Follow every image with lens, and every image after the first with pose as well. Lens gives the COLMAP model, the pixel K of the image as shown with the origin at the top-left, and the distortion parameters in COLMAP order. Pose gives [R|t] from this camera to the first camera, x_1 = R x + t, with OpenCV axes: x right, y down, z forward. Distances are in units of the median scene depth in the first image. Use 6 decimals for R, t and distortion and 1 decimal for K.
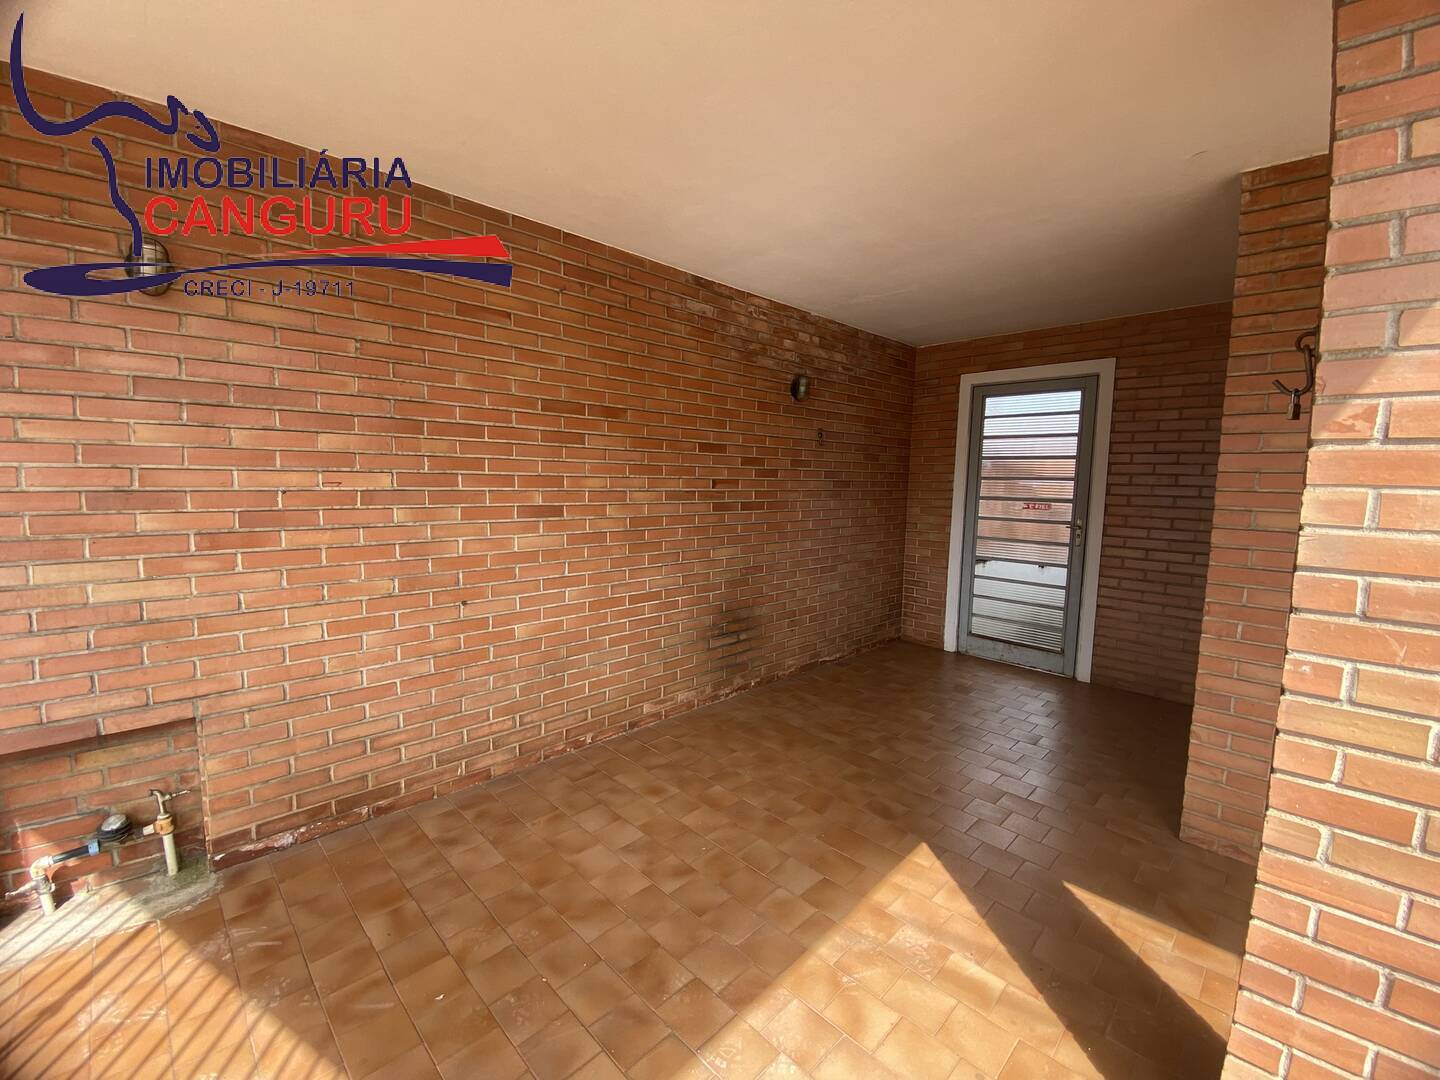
lens RADIAL K [[596.3, 0, 717.8], [0, 596.3, 540.4], [0, 0, 1]] dist [0.000327, -0.014436]
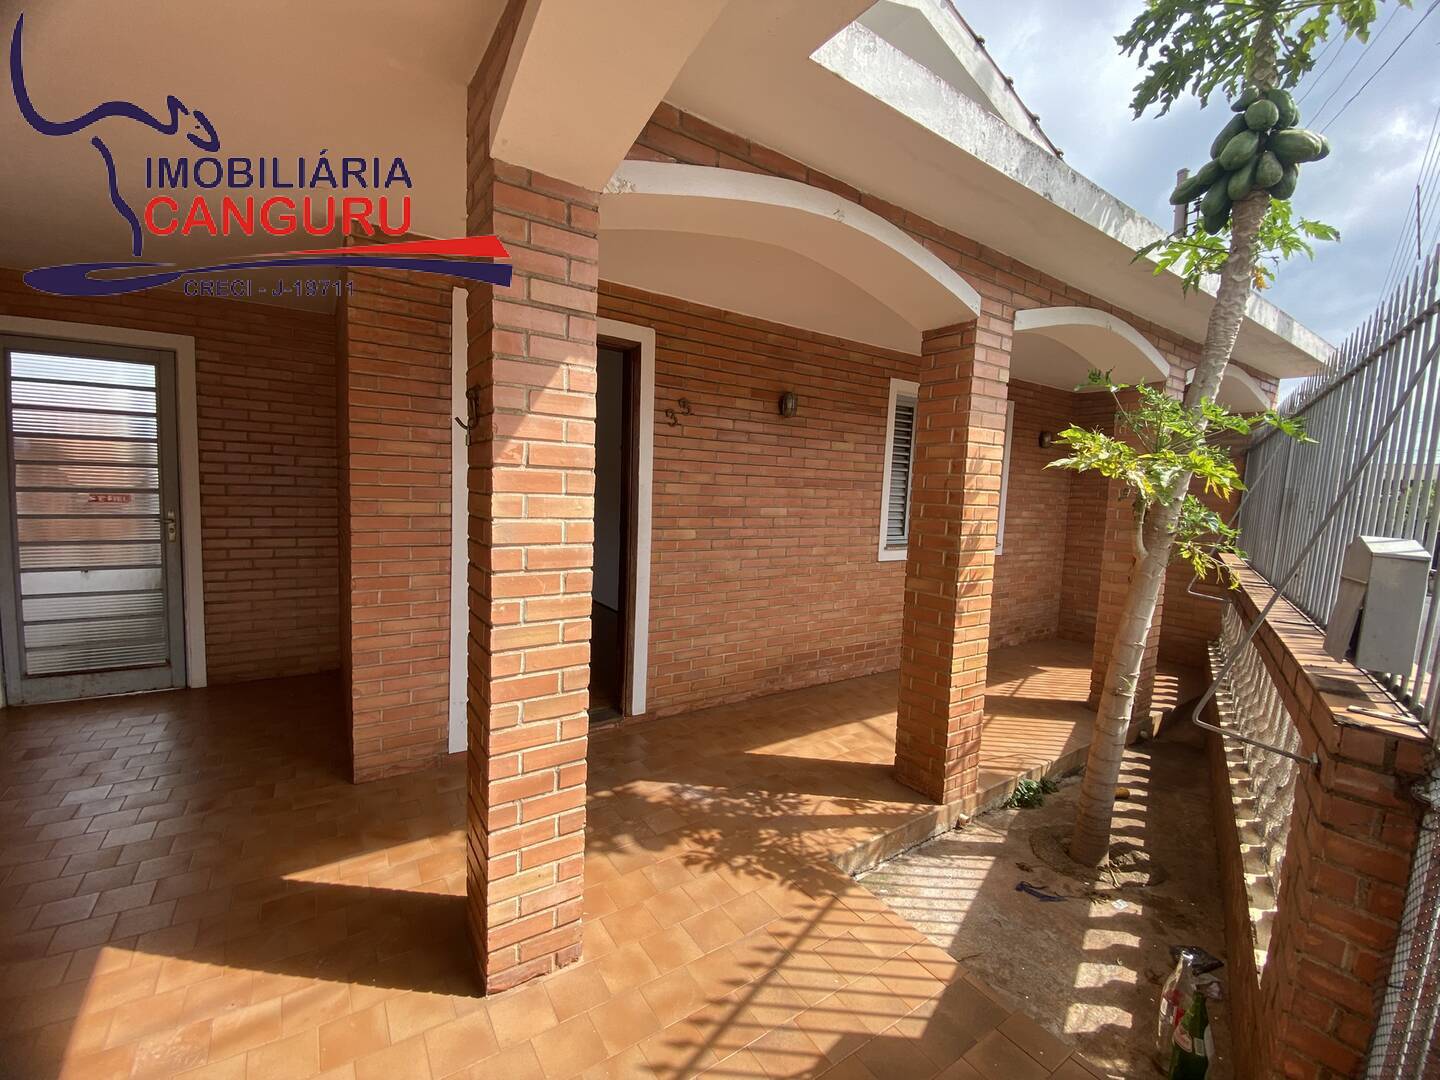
lens RADIAL K [[601.2, 0, 720.0], [0, 601.2, 540.0], [0, 0, 1]] dist [0.000186, -0.011917]
pose [[0.170211, -0.101746, 0.980141, -0.224286], [0.065858, 0.993606, 0.091707, -0.035601], [-0.983204, 0.048941, 0.175823, 0.065162]]
